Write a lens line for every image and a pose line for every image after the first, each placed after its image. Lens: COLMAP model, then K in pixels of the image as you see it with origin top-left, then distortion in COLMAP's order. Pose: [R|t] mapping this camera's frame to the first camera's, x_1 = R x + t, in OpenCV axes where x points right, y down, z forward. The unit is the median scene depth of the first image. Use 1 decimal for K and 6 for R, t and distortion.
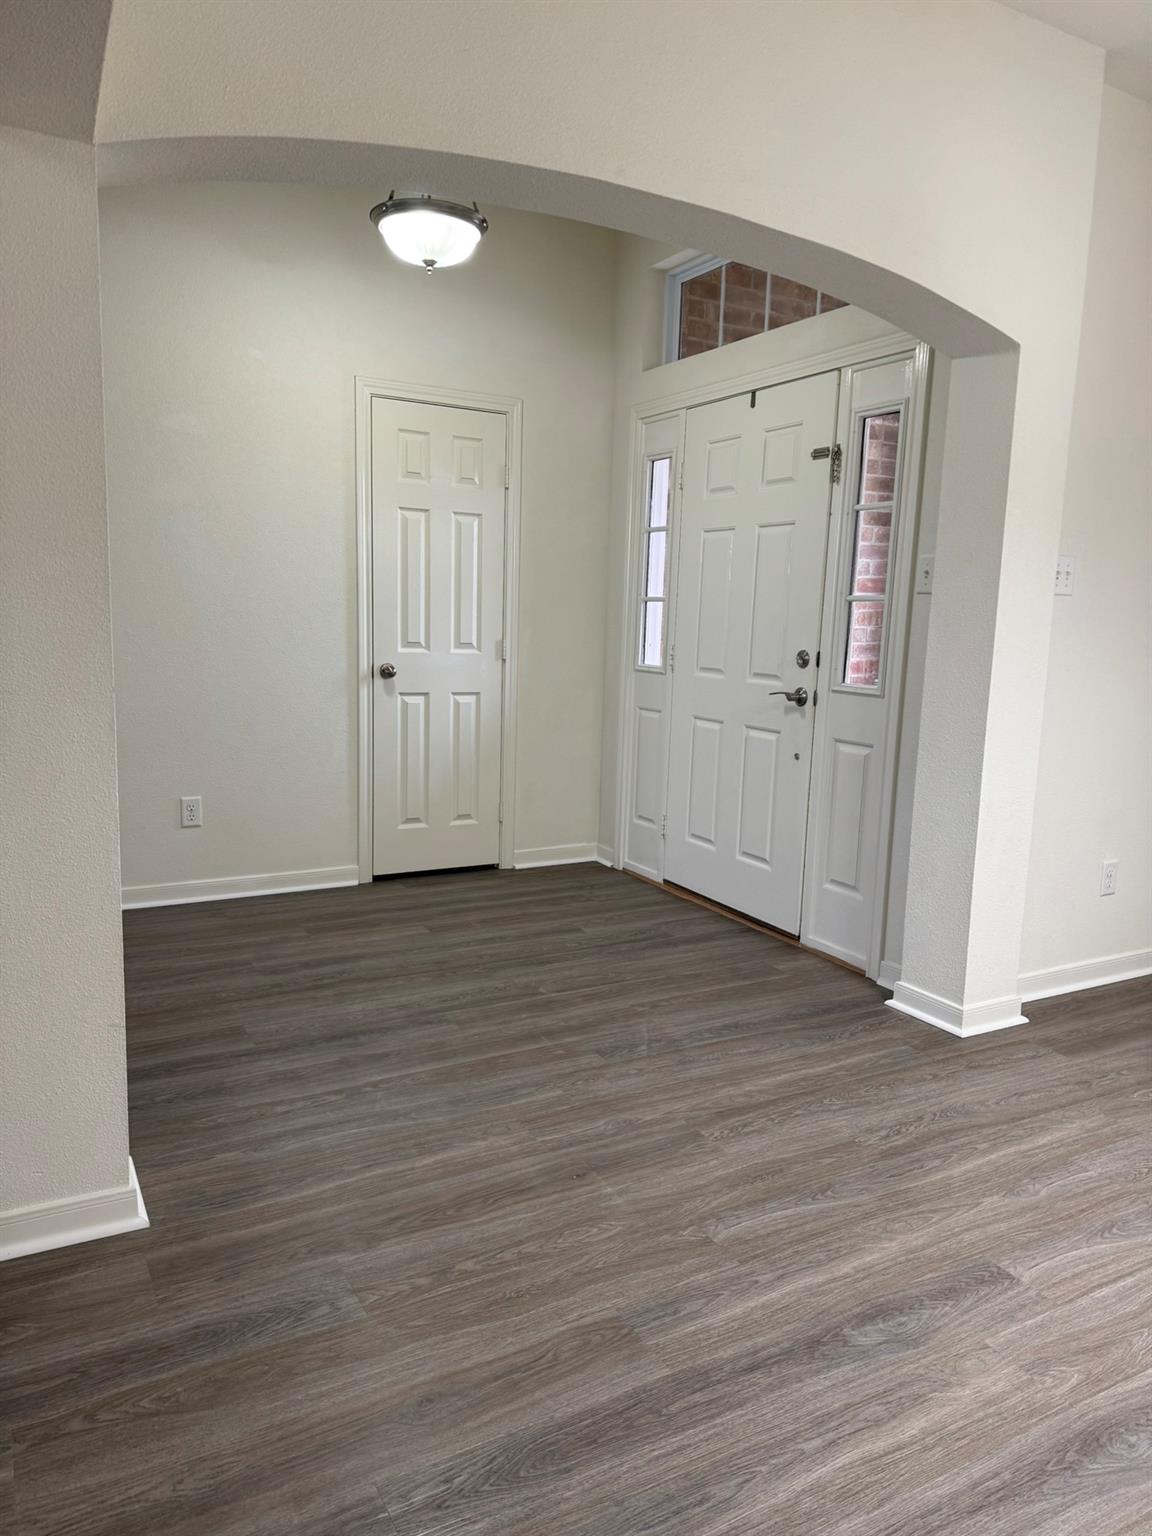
lens RADIAL K [[1083.1, 0, 577.3], [0, 1083.1, 772.3], [0, 0, 1]] dist [0.001154, -0.006263]
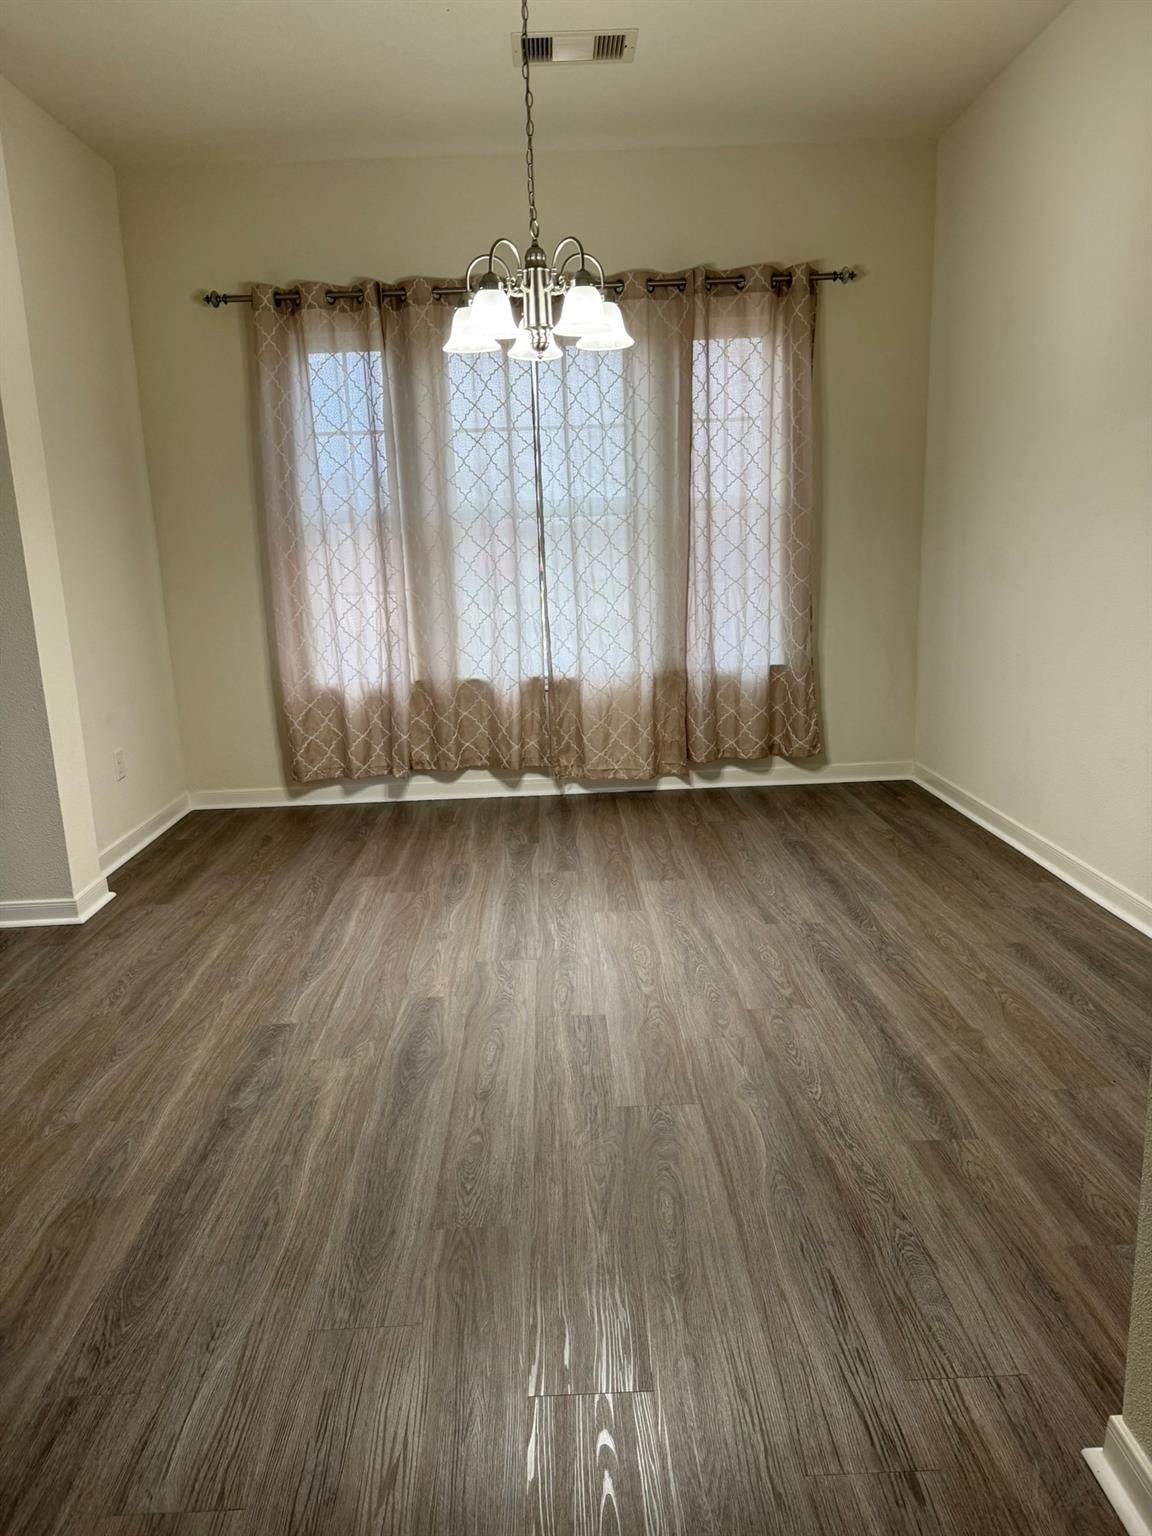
lens RADIAL K [[1083.1, 0, 573.7], [0, 1083.1, 767.0], [0, 0, 1]] dist [0.001154, -0.006263]
pose [[0.464987, -0.237897, 0.852756, -0.427085], [0.190012, 0.967591, 0.166325, -0.000980], [-0.864687, 0.084695, 0.495120, -0.004555]]
